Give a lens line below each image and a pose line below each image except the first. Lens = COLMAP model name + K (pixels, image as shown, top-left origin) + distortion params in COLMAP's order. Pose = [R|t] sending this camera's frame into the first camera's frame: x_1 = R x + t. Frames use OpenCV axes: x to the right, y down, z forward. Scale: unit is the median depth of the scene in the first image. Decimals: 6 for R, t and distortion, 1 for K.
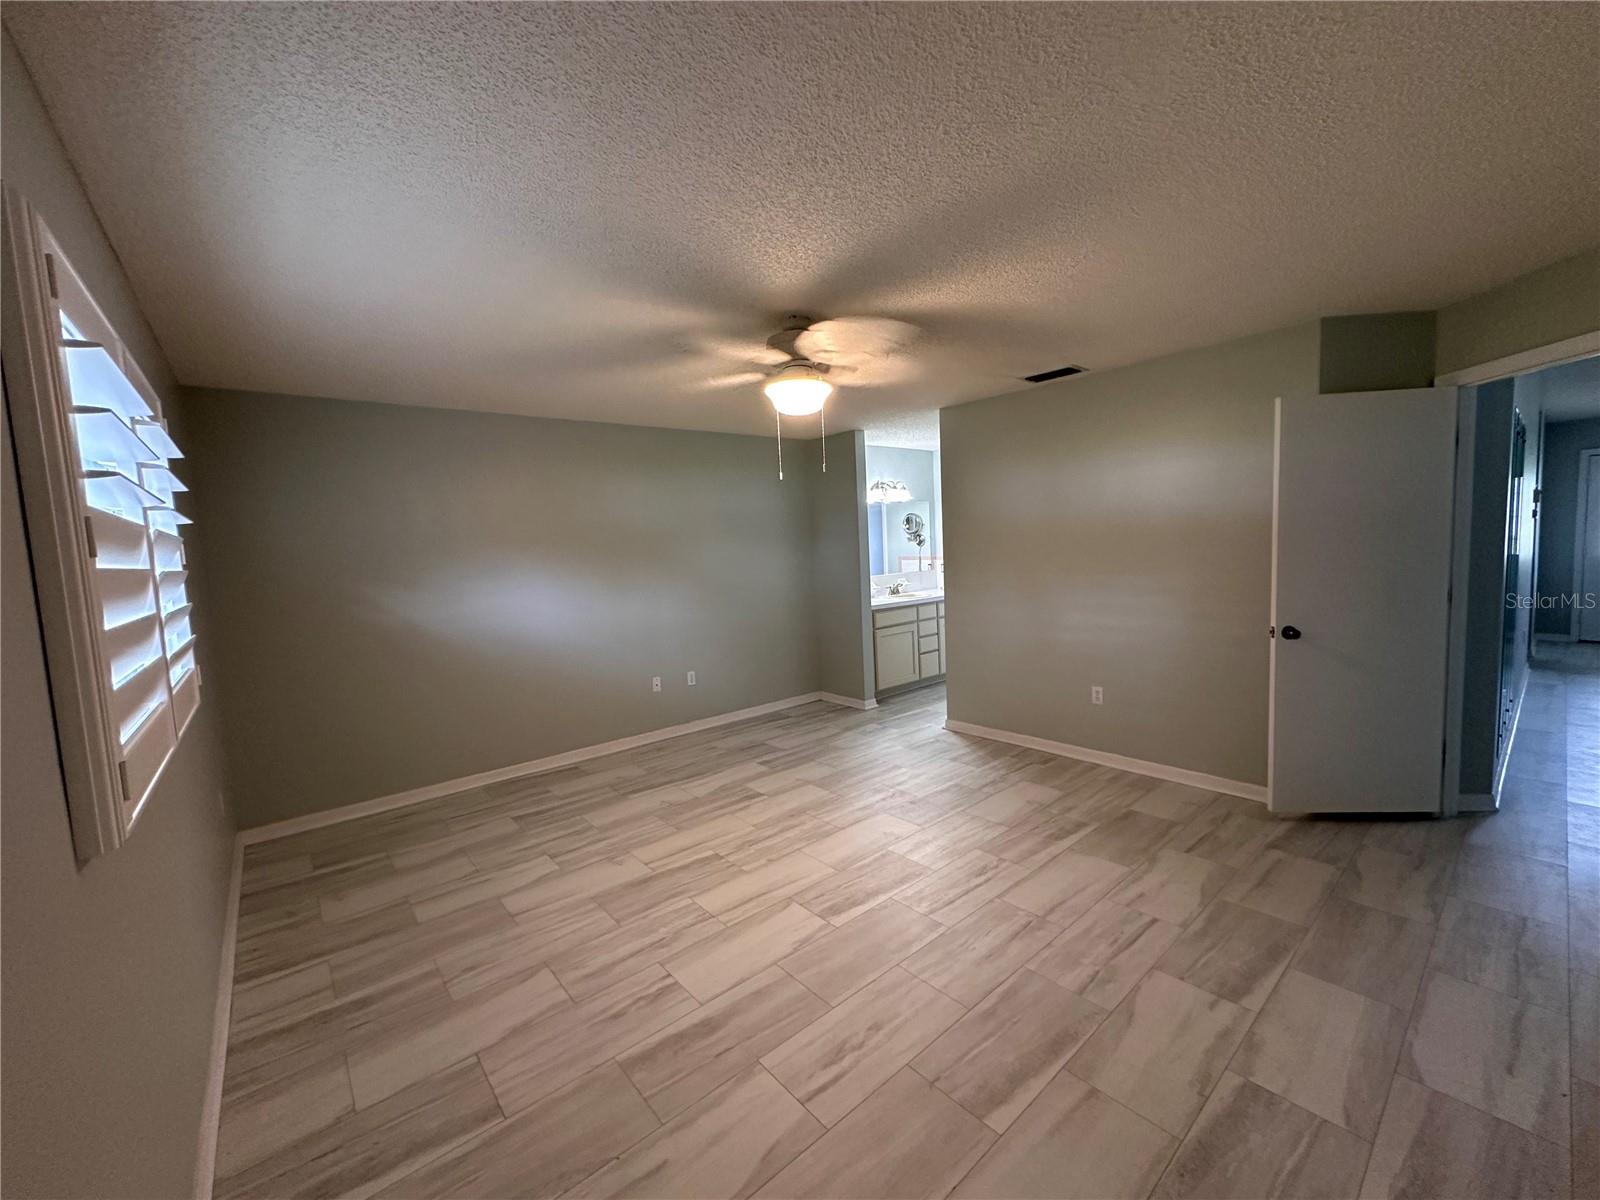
lens RADIAL K [[637.0, 0, 800.0], [0, 637.0, 600.0], [0, 0, 1]] dist [-0.001090, 0.000557]
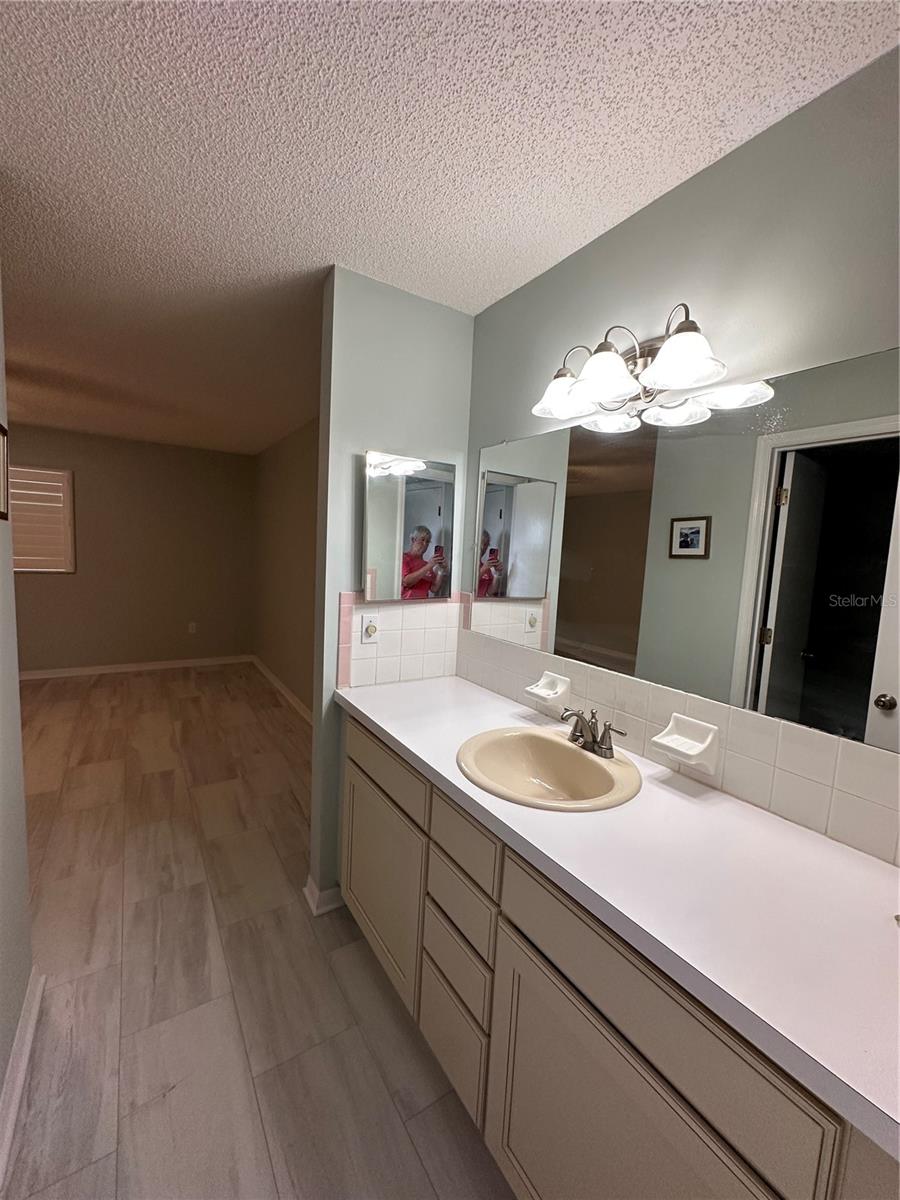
lens RADIAL K [[477.8, 0, 450.0], [0, 477.8, 600.0], [0, 0, 1]] dist [-0.001090, 0.000557]
pose [[-0.118332, 0.146177, -0.982156, 0.520621], [-0.126858, 0.978775, 0.160958, -0.143997], [0.984837, 0.143641, -0.097277, 1.407790]]
